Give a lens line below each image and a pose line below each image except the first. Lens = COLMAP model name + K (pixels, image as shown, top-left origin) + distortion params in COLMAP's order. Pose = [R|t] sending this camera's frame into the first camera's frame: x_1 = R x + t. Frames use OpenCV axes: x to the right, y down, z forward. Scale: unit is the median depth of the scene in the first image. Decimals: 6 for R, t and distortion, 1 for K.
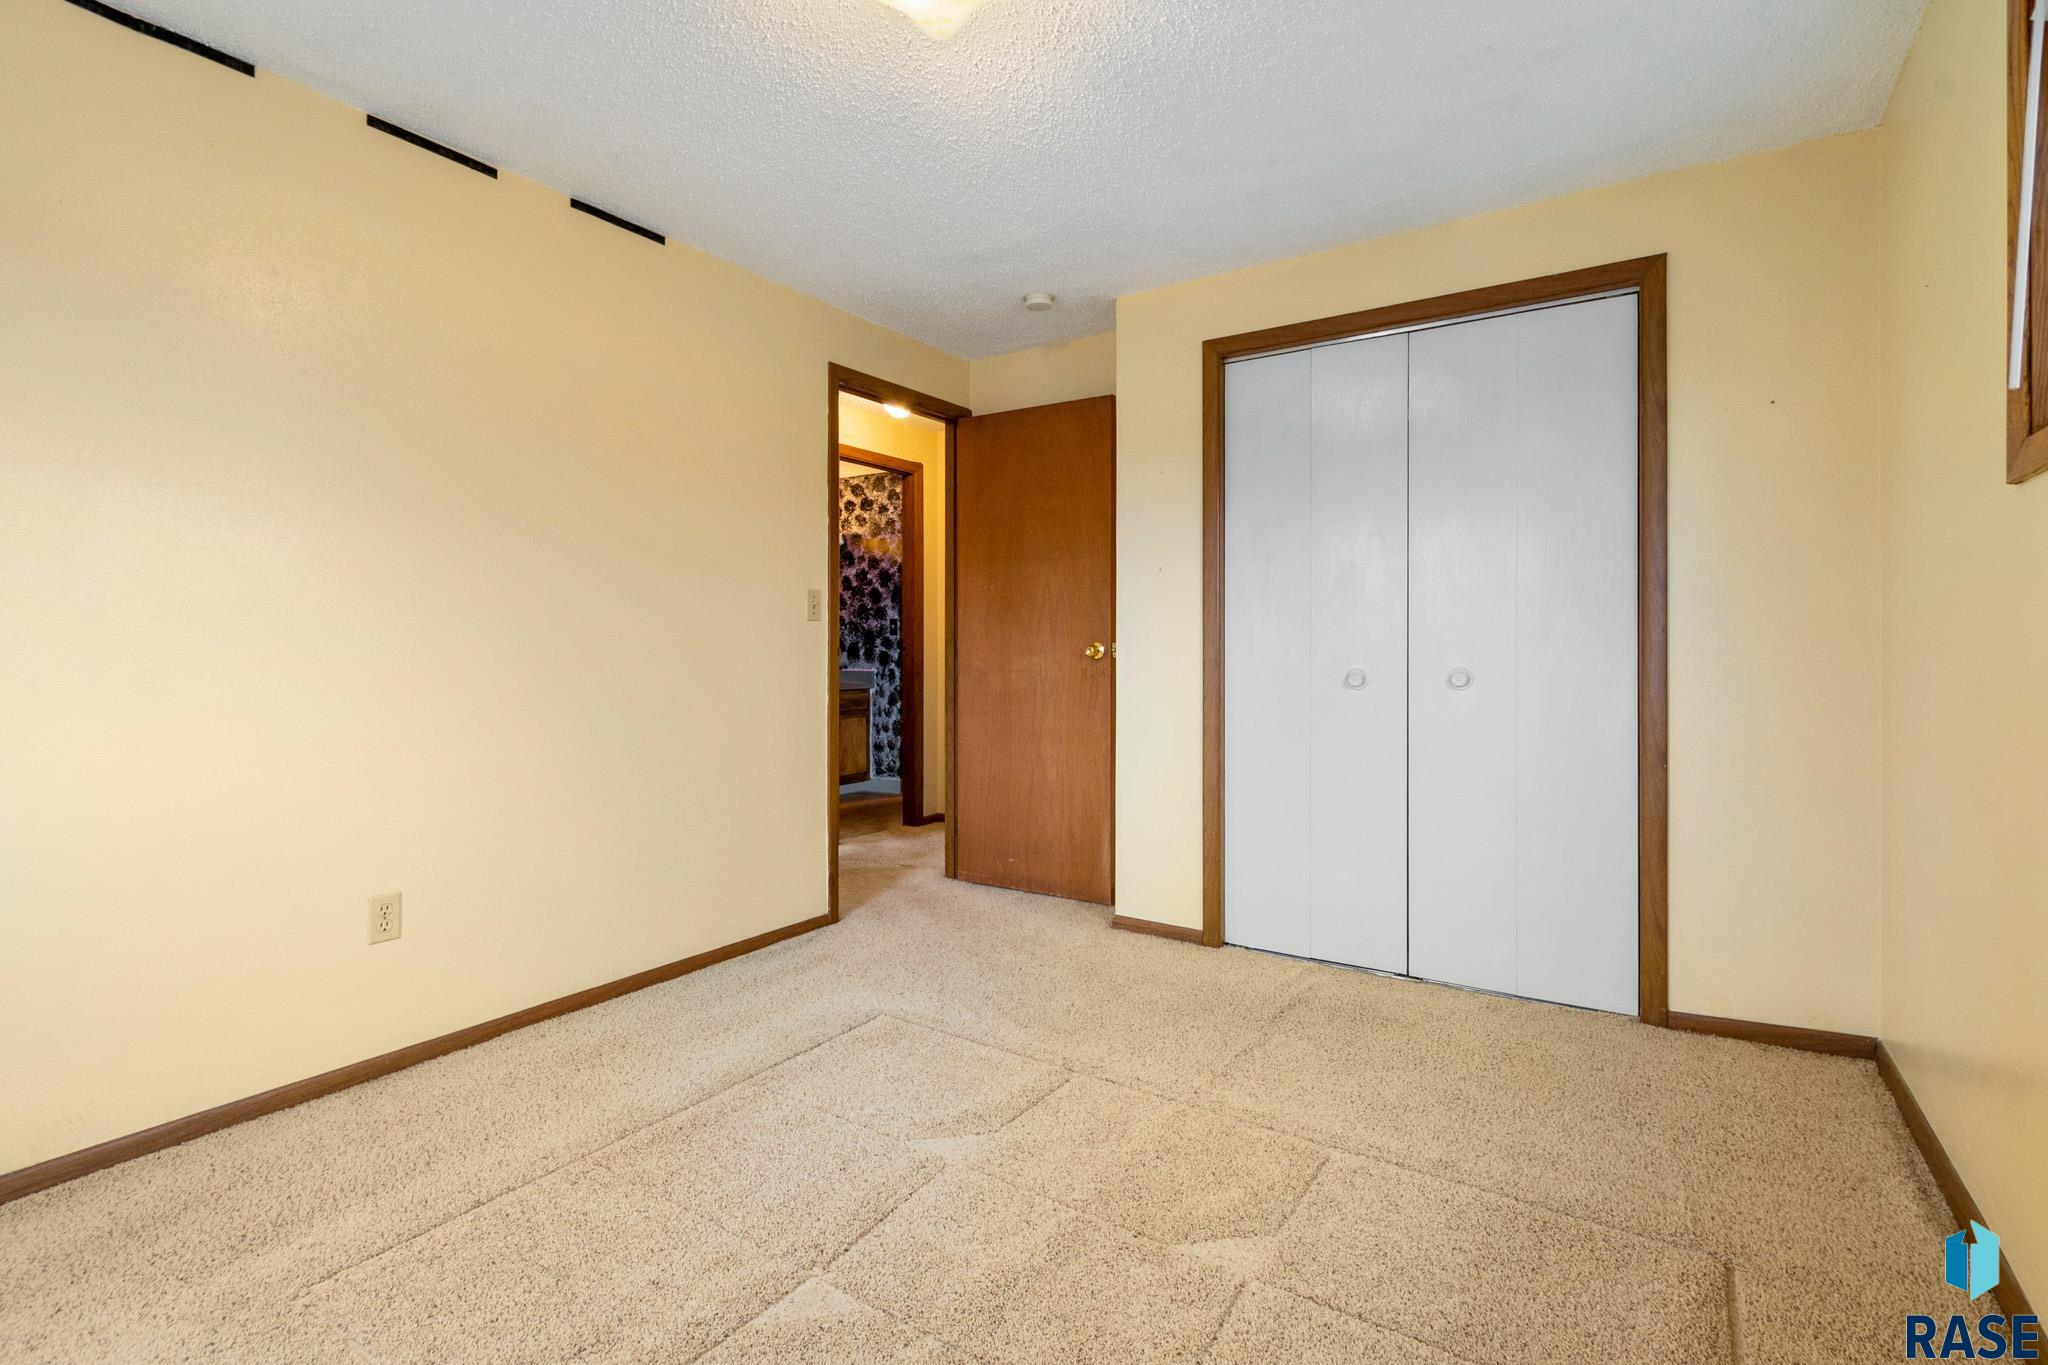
lens RADIAL K [[978.4, 0, 1024.1], [0, 978.4, 671.9], [0, 0, 1]] dist [0.009640, 0.001250]
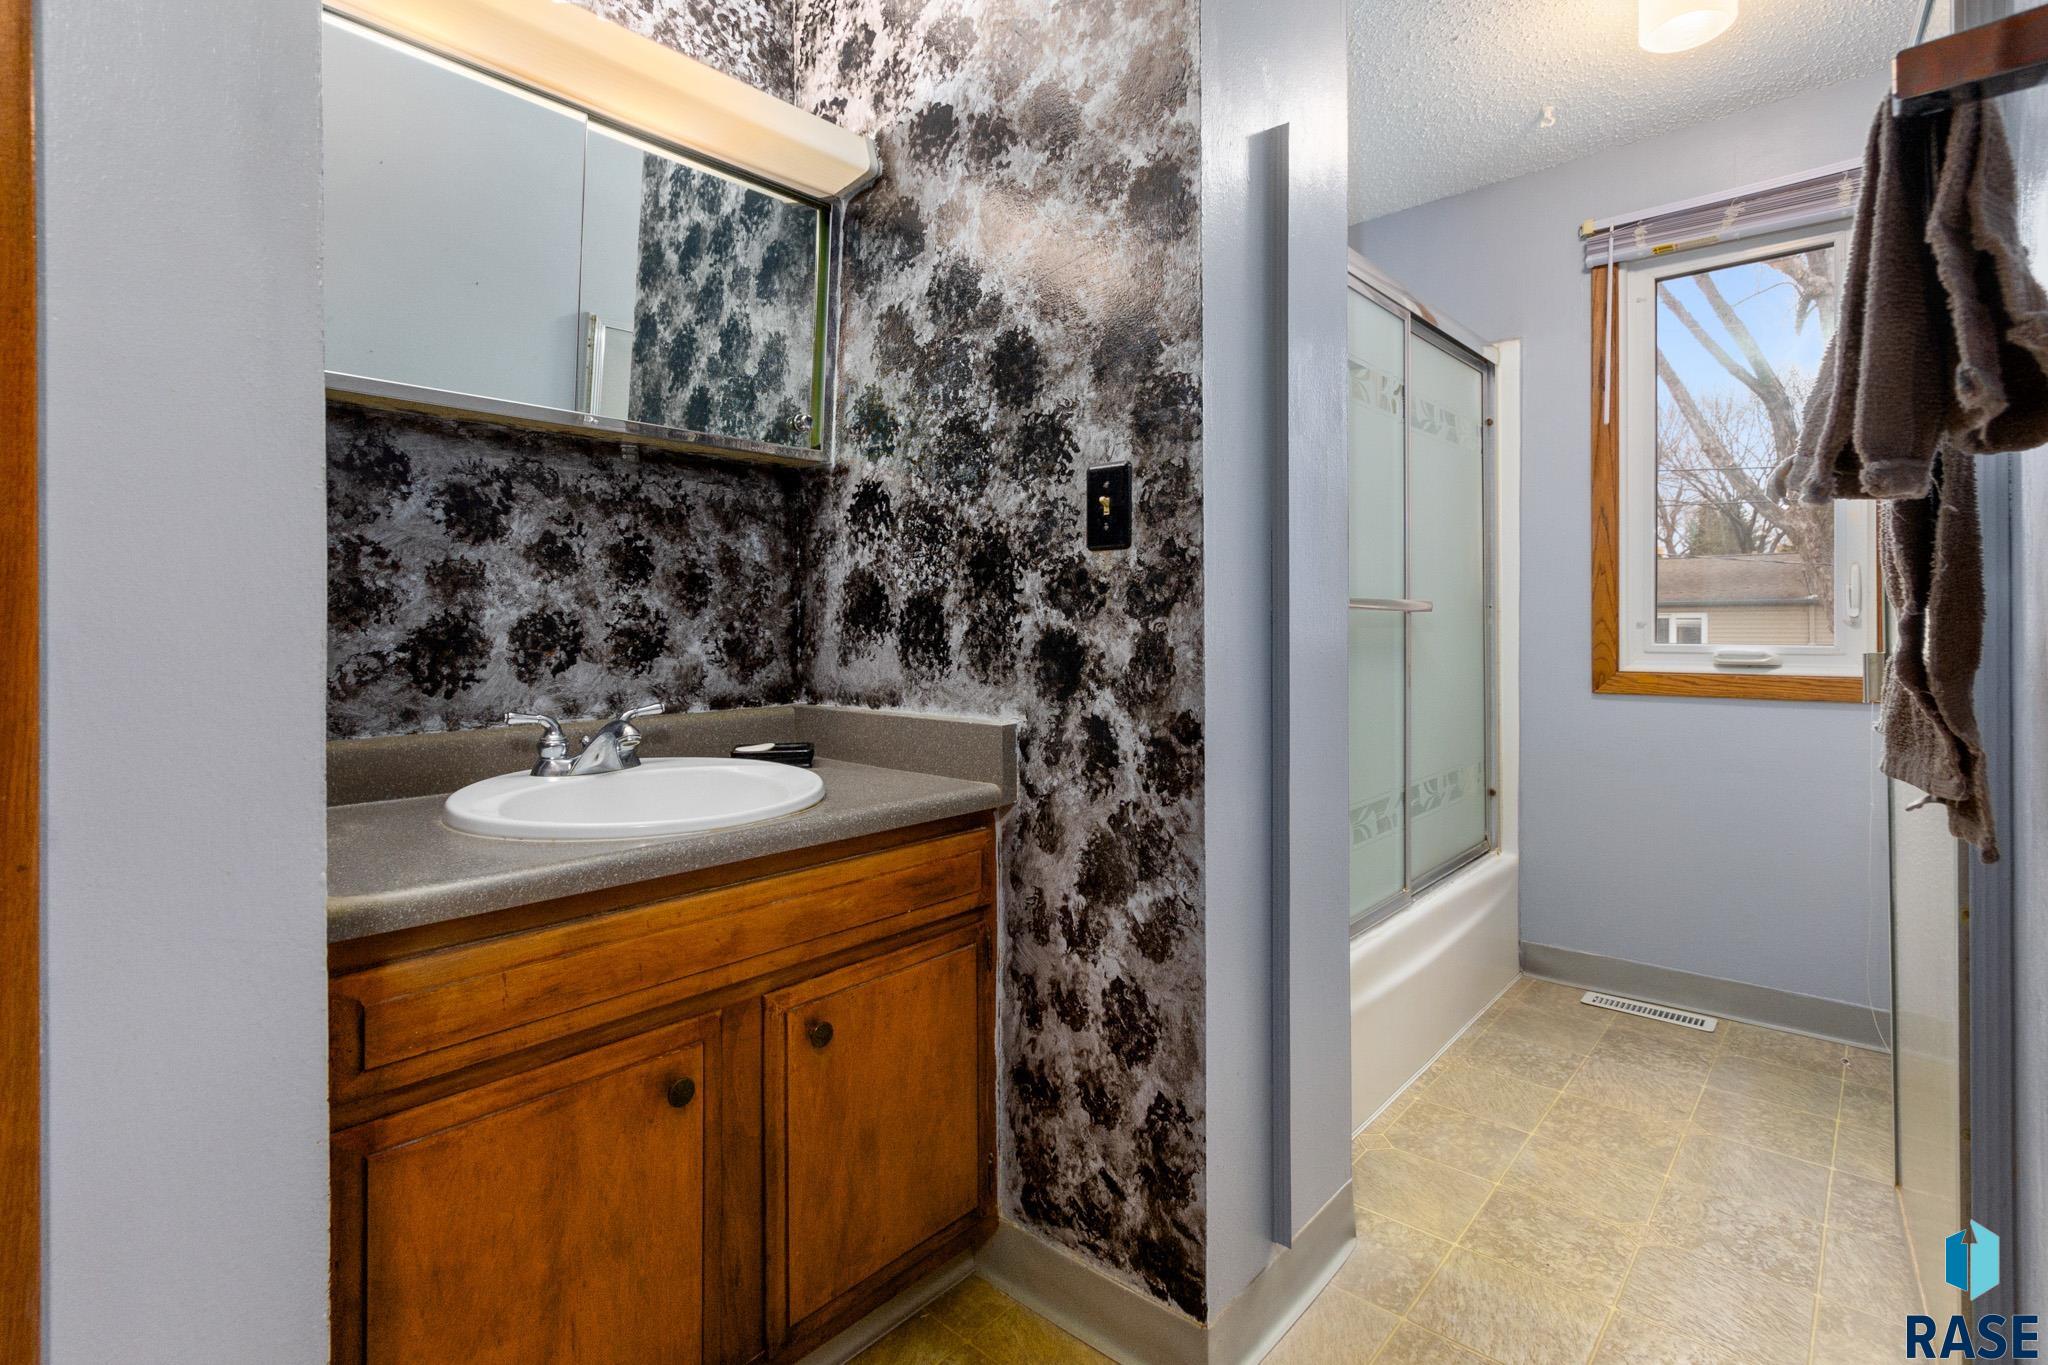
lens RADIAL K [[978.4, 0, 1015.3], [0, 978.4, 626.9], [0, 0, 1]] dist [0.009640, 0.001250]
pose [[0.988776, -0.006218, -0.149274, -0.121311], [0.004626, 0.999929, -0.011011, -0.019358], [0.149332, 0.010197, 0.988735, 0.793158]]
